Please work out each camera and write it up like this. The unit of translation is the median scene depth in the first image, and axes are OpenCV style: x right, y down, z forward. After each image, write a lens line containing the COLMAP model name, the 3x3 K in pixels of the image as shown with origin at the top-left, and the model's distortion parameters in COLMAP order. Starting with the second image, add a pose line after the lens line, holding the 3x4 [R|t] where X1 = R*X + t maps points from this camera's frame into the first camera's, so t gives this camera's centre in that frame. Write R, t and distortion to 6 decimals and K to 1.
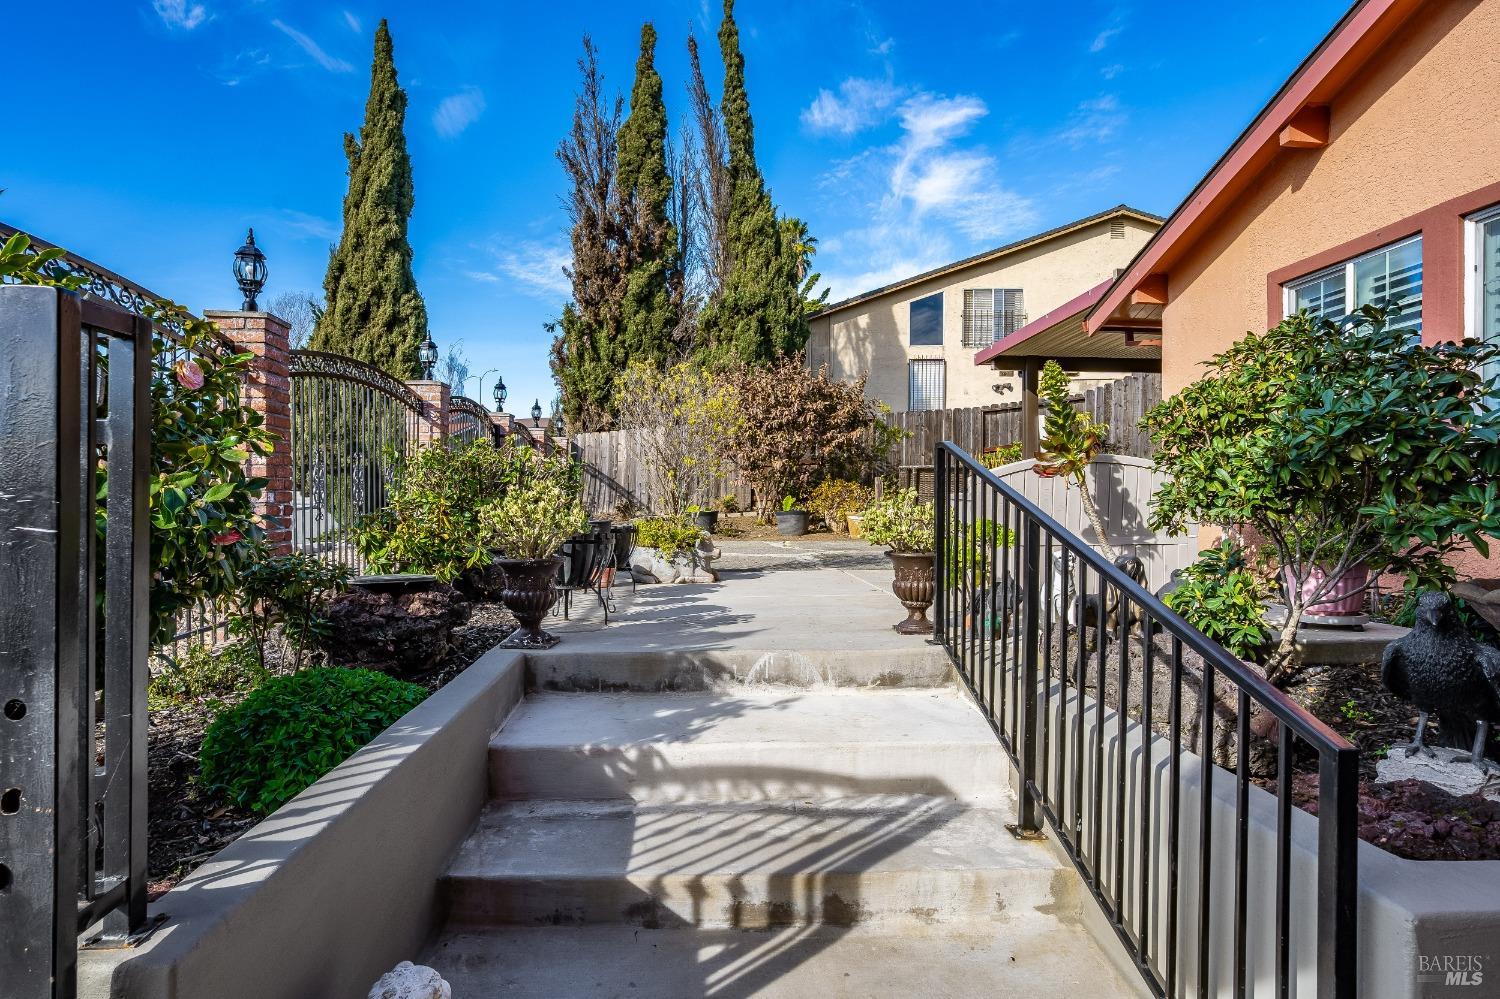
lens RADIAL K [[787.0, 0, 750.0], [0, 787.0, 499.5], [0, 0, 1]] dist [-0.057438, 0.026142]
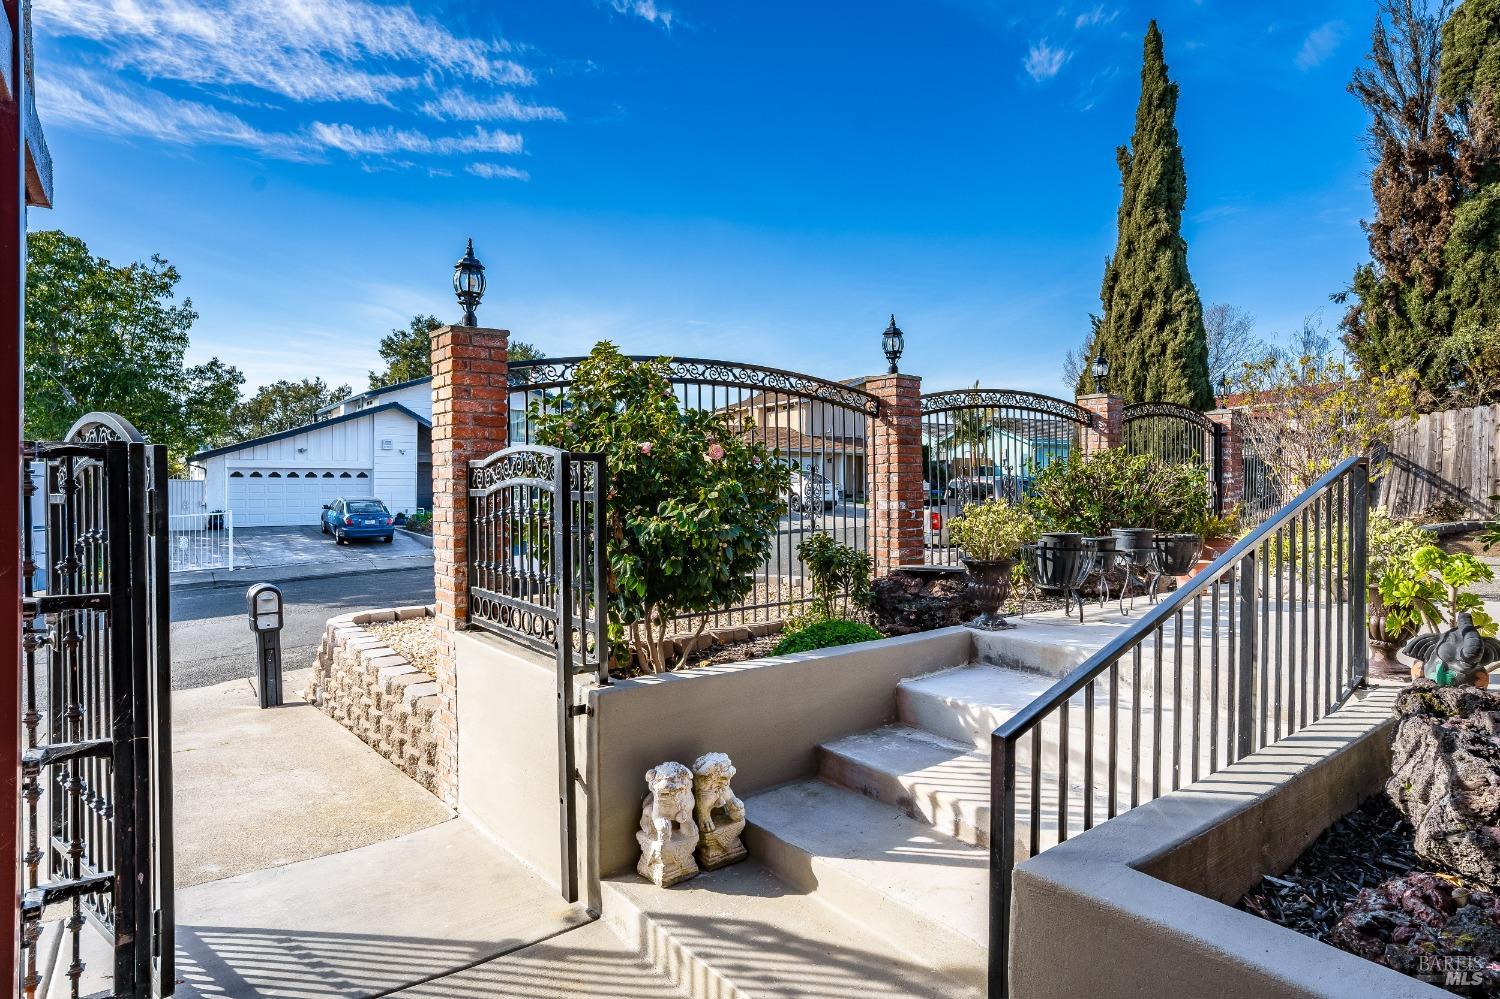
lens RADIAL K [[787.0, 0, 750.0], [0, 787.0, 499.5], [0, 0, 1]] dist [-0.057438, 0.026142]
pose [[0.561344, 0.004982, -0.827568, 0.077702], [0.000046, 0.999982, 0.006051, -0.004159], [0.827583, -0.003434, 0.561333, -0.005032]]
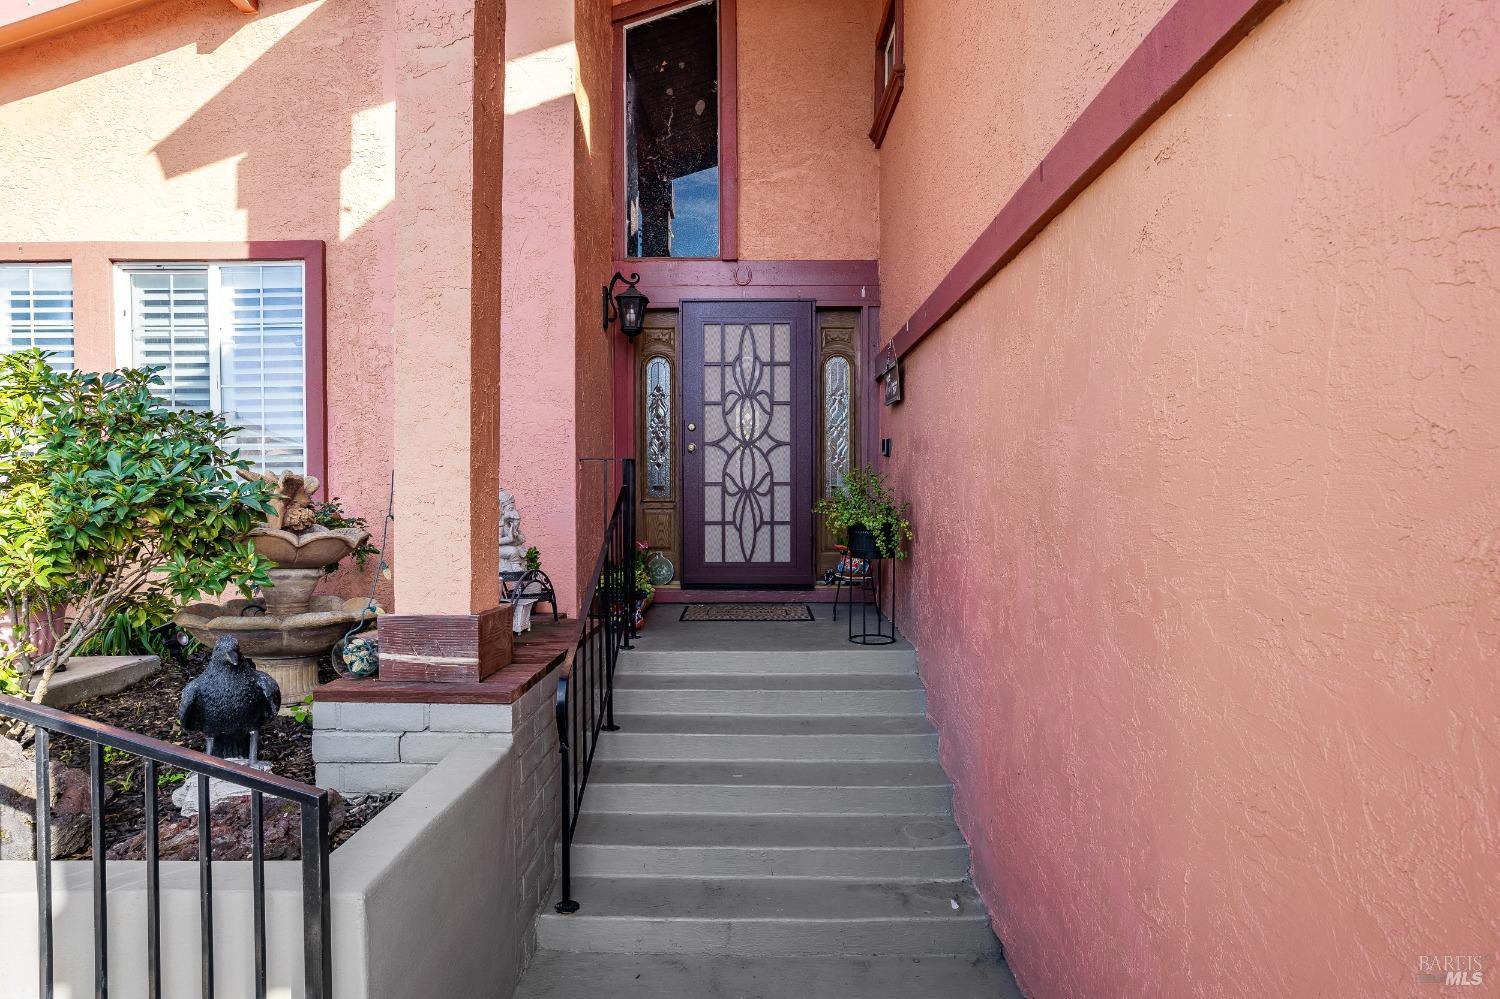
lens RADIAL K [[787.0, 0, 750.0], [0, 787.0, 499.5], [0, 0, 1]] dist [-0.057438, 0.026142]
pose [[0.033937, -0.009003, 0.999383, -0.039797], [-0.001644, 0.999958, 0.009064, -0.014920], [-0.999423, -0.001951, 0.033920, 0.019246]]
